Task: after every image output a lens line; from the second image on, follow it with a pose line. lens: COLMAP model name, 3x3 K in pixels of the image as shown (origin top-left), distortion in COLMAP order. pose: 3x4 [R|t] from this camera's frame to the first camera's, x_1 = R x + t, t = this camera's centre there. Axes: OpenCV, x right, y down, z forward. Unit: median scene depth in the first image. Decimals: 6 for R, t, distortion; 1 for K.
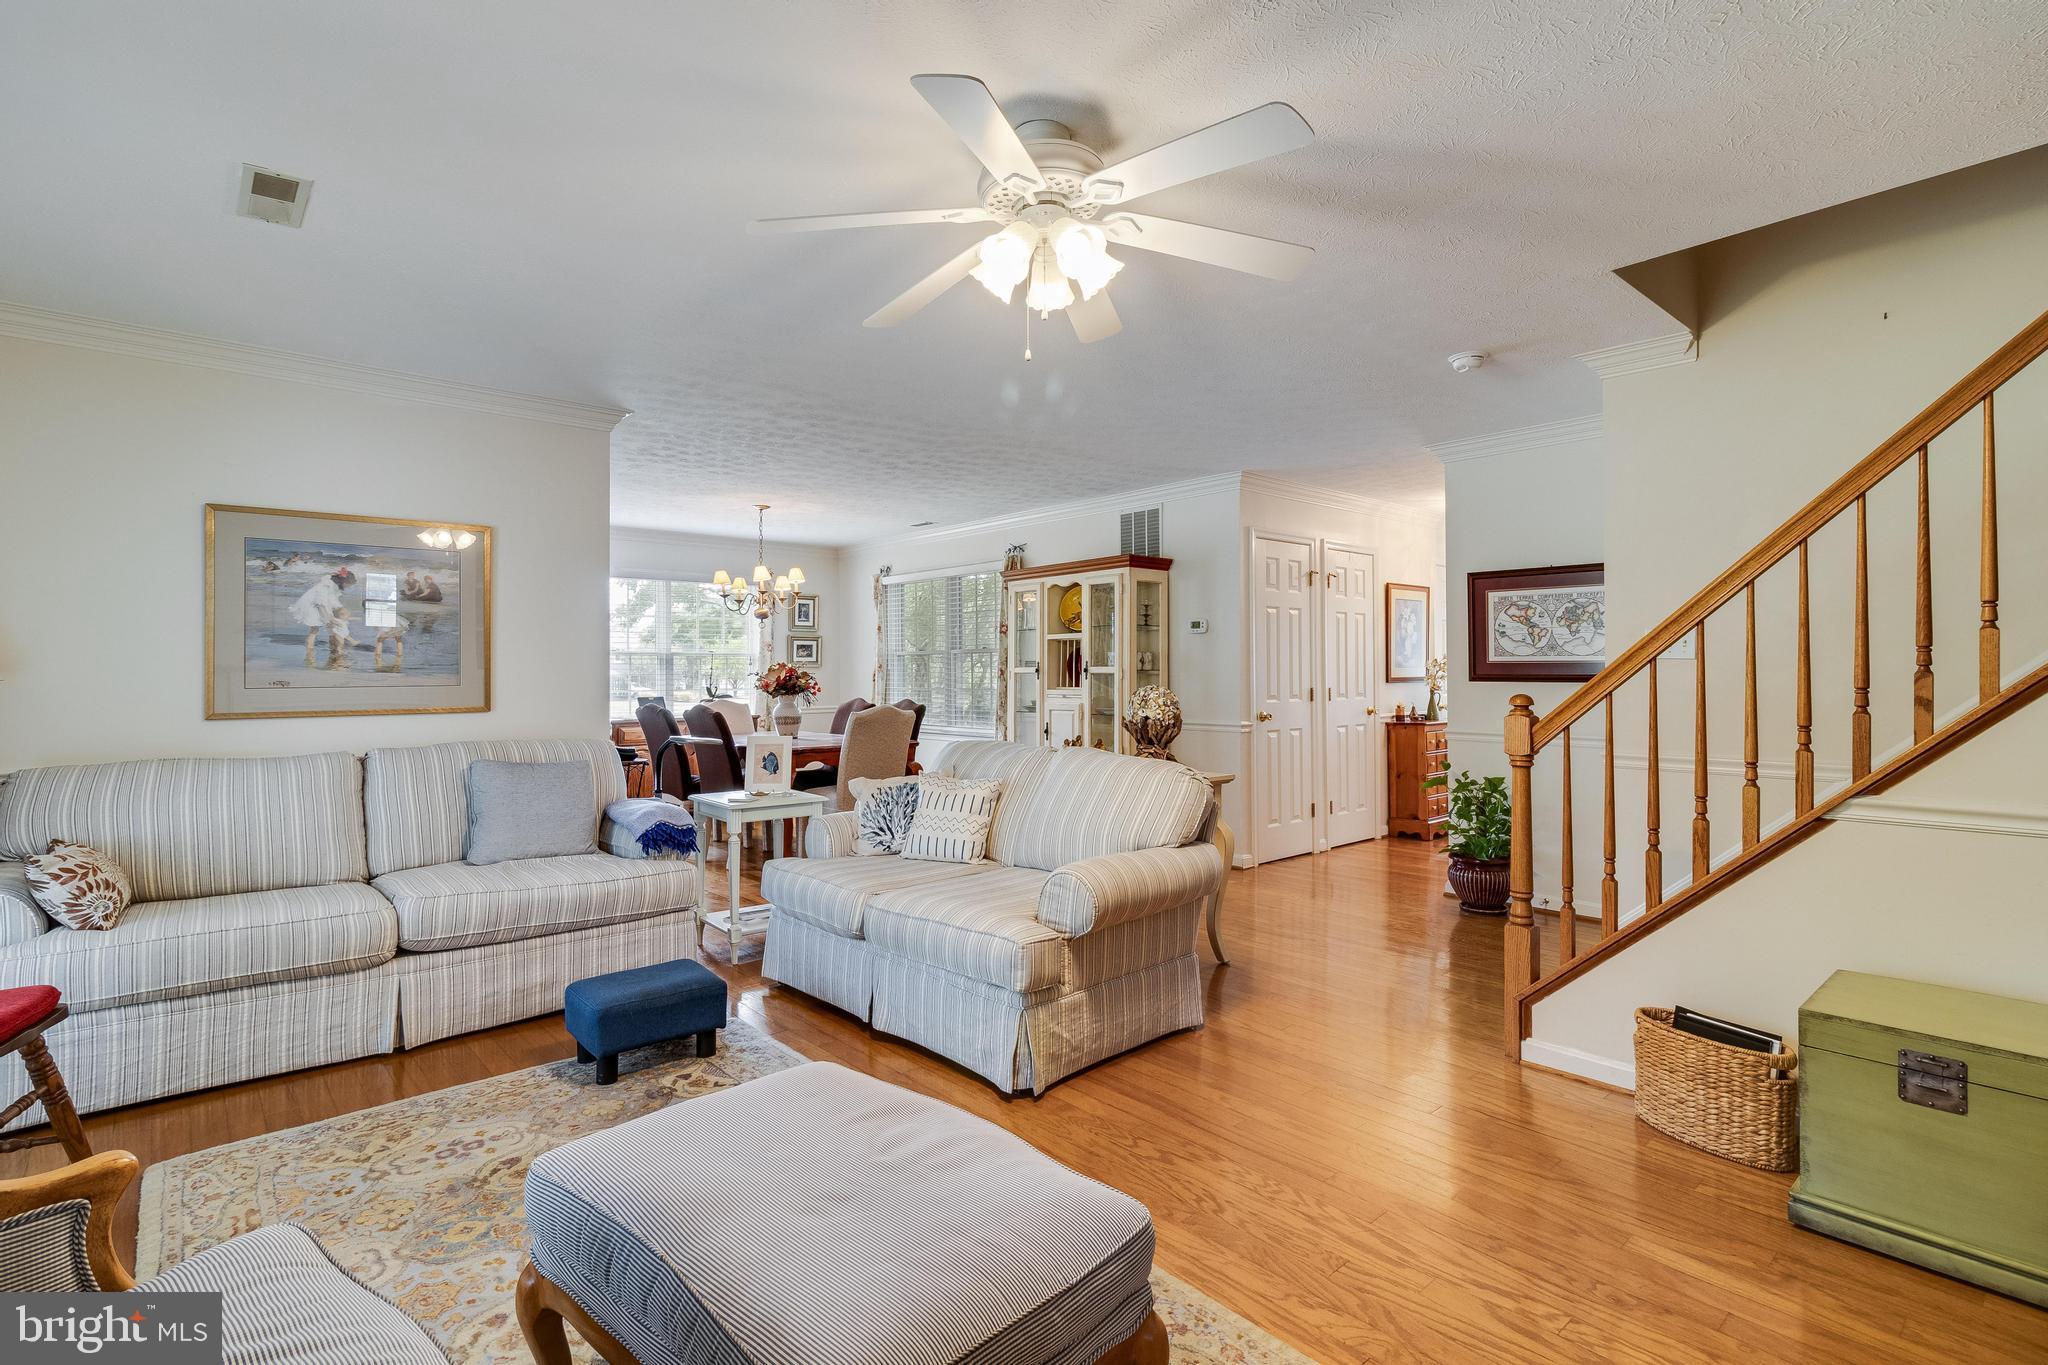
lens RADIAL K [[948.6, 0, 1017.6], [0, 948.6, 689.9], [0, 0, 1]] dist [0.005204, -0.000264]
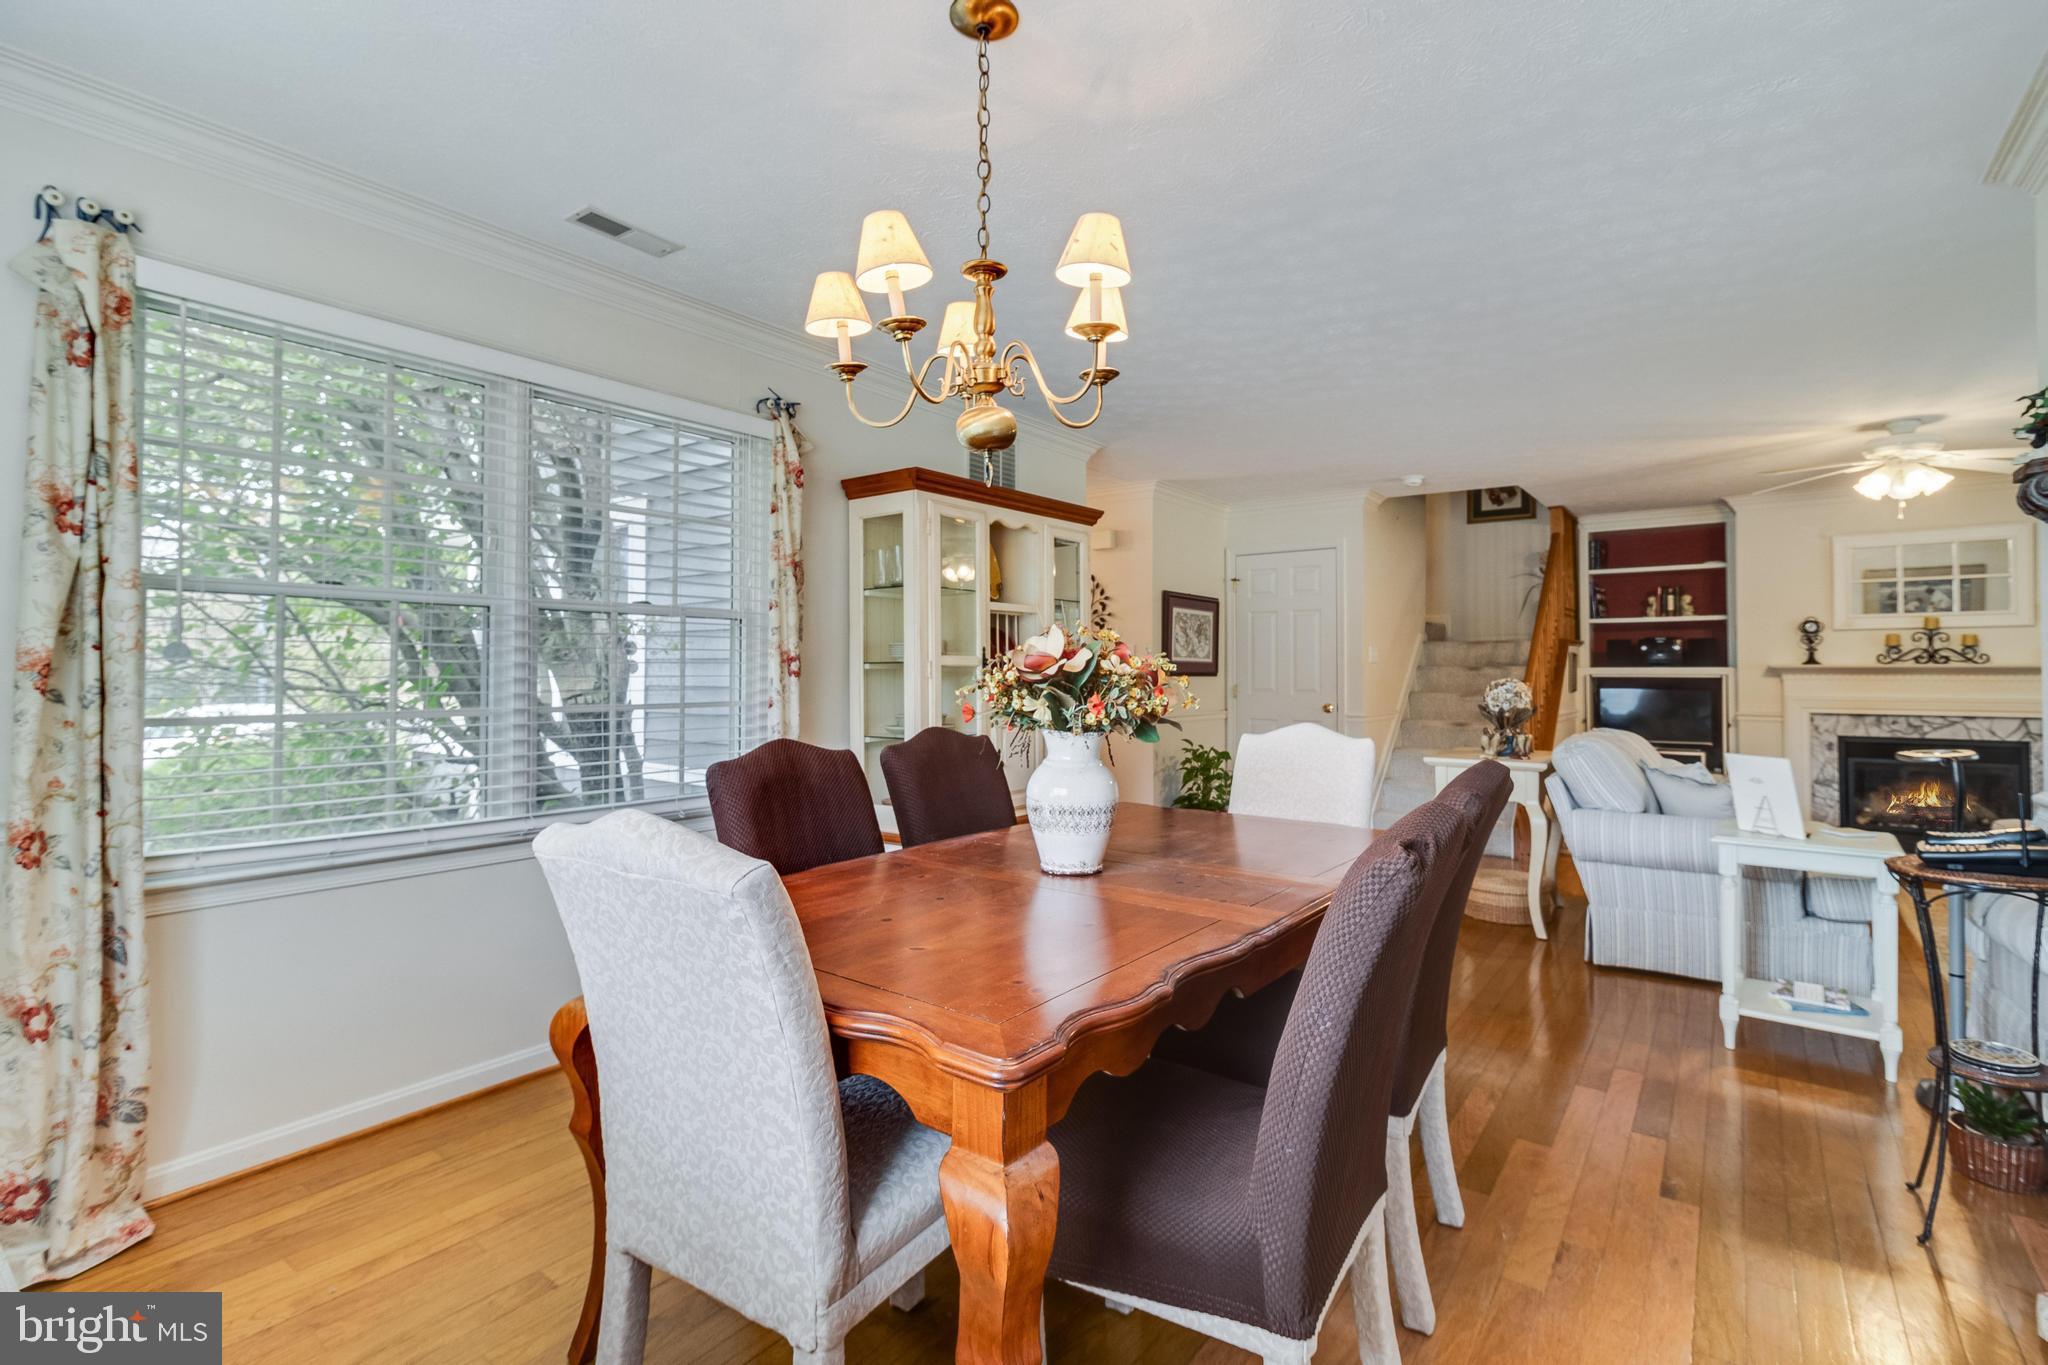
lens RADIAL K [[948.6, 0, 1014.9], [0, 948.6, 666.6], [0, 0, 1]] dist [0.005204, -0.000264]
pose [[-0.206734, 0.011171, 0.978333, -0.738533], [0.014769, 0.999857, -0.008296, -0.014813], [-0.978286, 0.012734, -0.206870, 1.509664]]
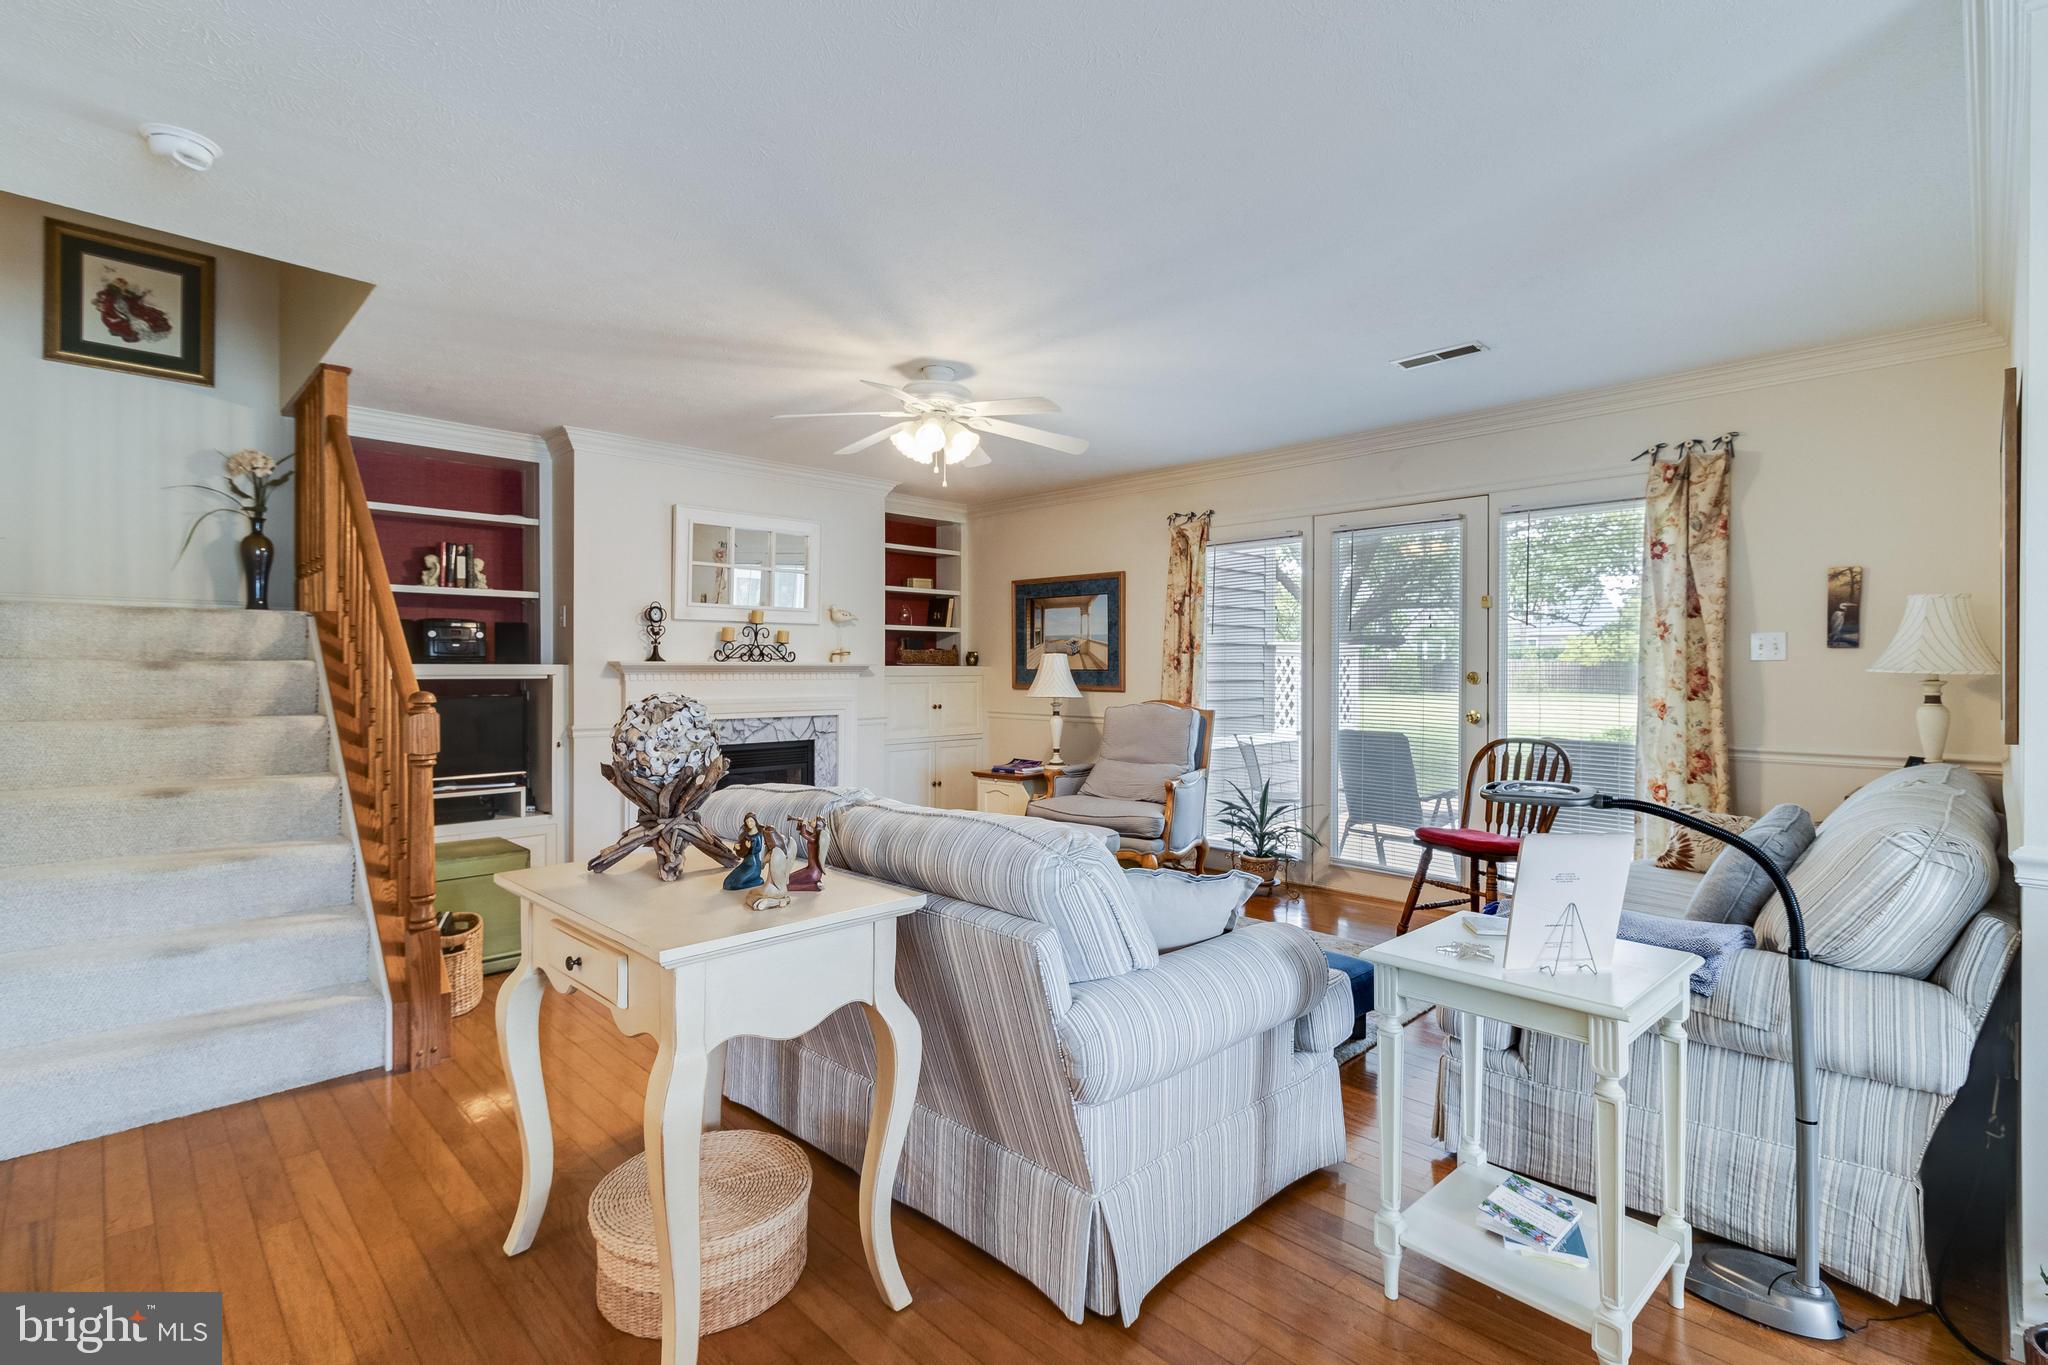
lens RADIAL K [[948.6, 0, 1040.4], [0, 948.6, 674.2], [0, 0, 1]] dist [0.005204, -0.000264]
pose [[-0.997422, 0.004060, -0.071637, -0.018871], [0.002389, 0.999724, 0.023386, -0.021837], [0.071712, 0.023155, -0.997157, 1.231734]]
